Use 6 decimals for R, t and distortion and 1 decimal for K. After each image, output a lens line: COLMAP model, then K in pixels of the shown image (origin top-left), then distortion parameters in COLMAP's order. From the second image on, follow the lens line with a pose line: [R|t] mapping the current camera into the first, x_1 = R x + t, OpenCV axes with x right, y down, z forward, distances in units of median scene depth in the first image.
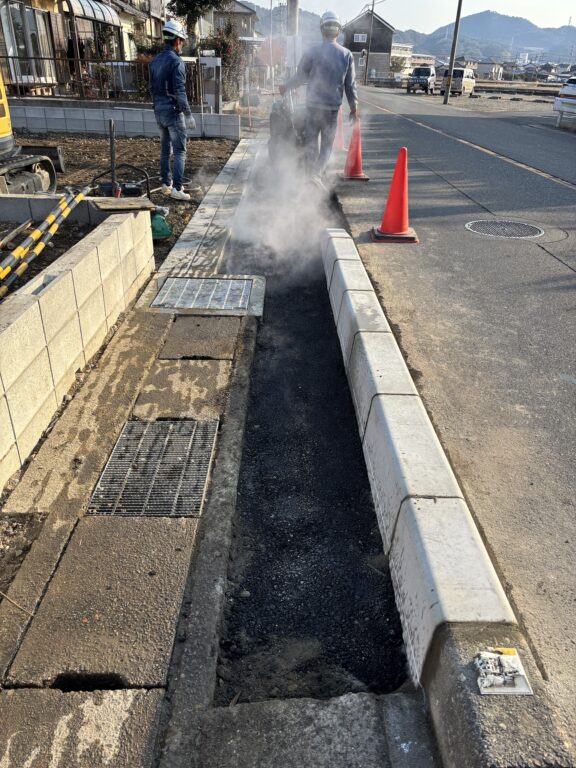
lens RADIAL K [[555.3, 0, 274.7], [0, 555.3, 384.8], [0, 0, 1]] dist [0.033537, -0.044574]
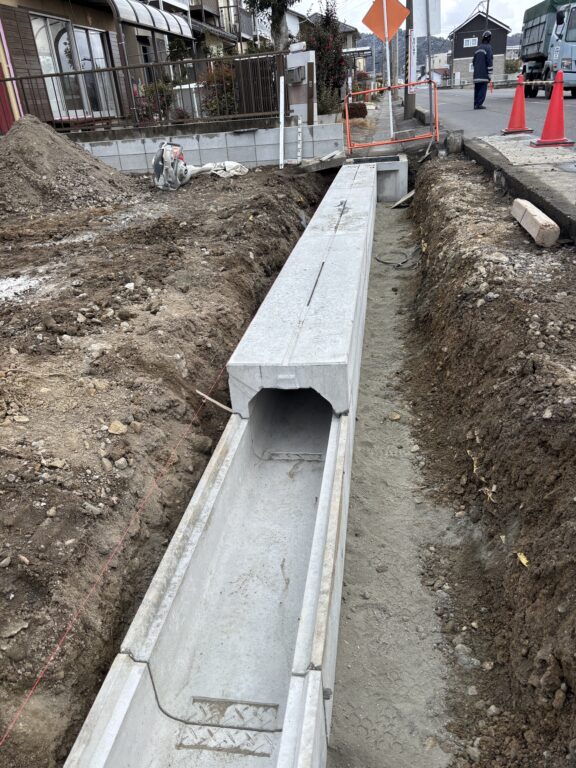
lens RADIAL K [[572.7, 0, 288.0], [0, 572.7, 384.0], [0, 0, 1]] dist [0.003524, -0.002106]
pose [[0.984453, -0.034145, -0.172295, -0.024150], [0.025901, 0.998420, -0.049870, -0.169285], [0.173726, 0.044632, 0.983782, 0.393159]]
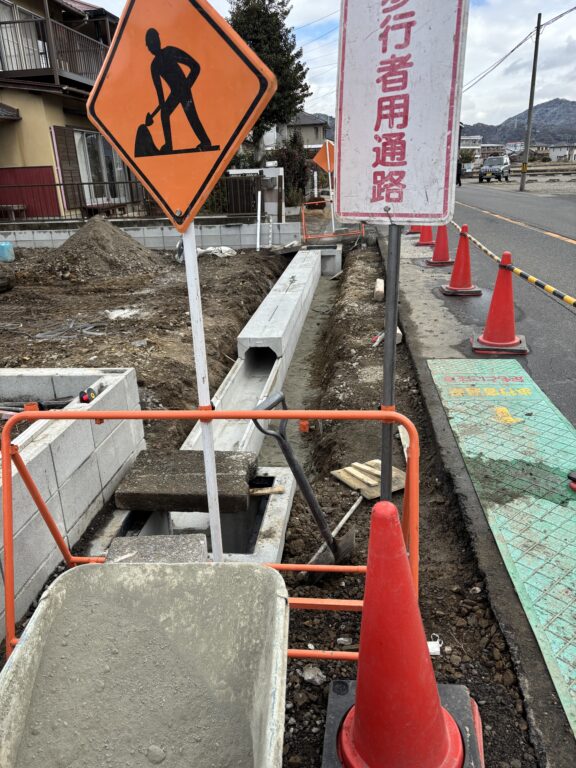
lens RADIAL K [[555.3, 0, 274.7], [0, 555.3, 384.8], [0, 0, 1]] dist [0.033537, -0.044574]
pose [[0.989748, -0.026833, -0.140280, 0.022435], [0.005452, 0.988575, -0.150631, -0.074129], [0.142719, 0.148322, 0.978587, 0.116728]]
